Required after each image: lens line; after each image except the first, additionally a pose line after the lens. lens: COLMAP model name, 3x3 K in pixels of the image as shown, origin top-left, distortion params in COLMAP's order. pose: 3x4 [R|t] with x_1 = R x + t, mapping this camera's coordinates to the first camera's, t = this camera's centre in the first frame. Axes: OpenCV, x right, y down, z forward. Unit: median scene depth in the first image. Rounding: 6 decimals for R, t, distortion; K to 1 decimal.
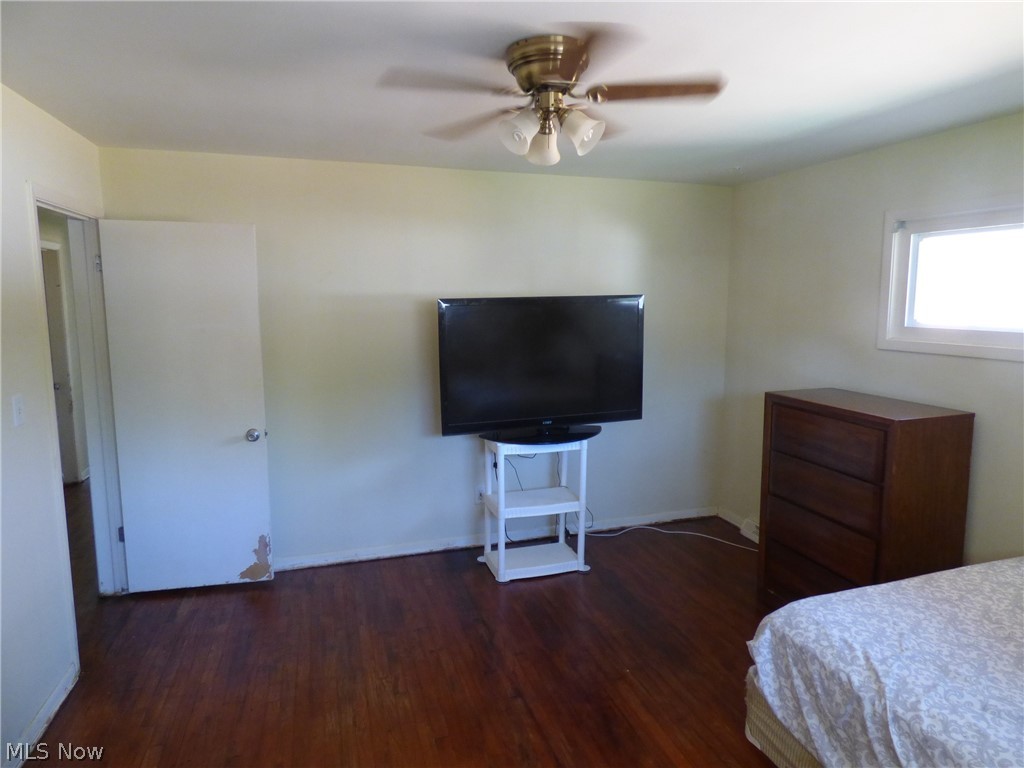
lens RADIAL K [[634.0, 0, 515.4], [0, 634.0, 380.2], [0, 0, 1]] dist [0.005271, 0.002636]
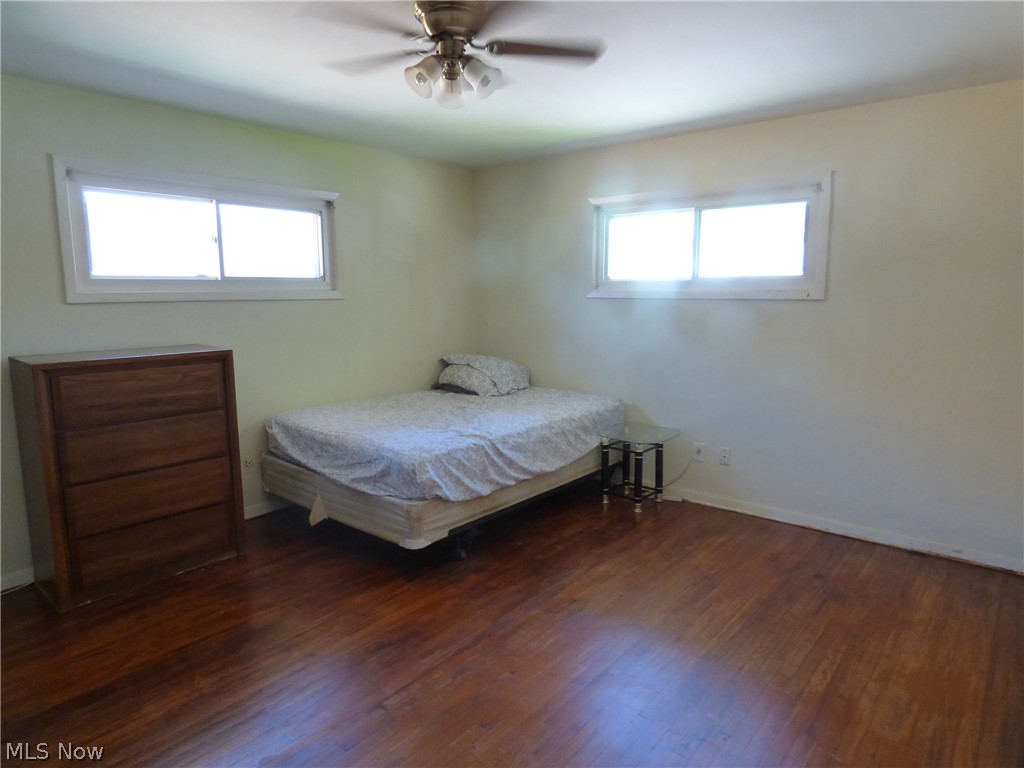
lens RADIAL K [[634.0, 0, 514.3], [0, 634.0, 385.1], [0, 0, 1]] dist [0.005271, 0.002636]
pose [[-0.542633, -0.113388, 0.832282, -0.824446], [0.116961, 0.970994, 0.208543, -0.069056], [-0.831787, 0.210507, -0.513632, 1.341464]]
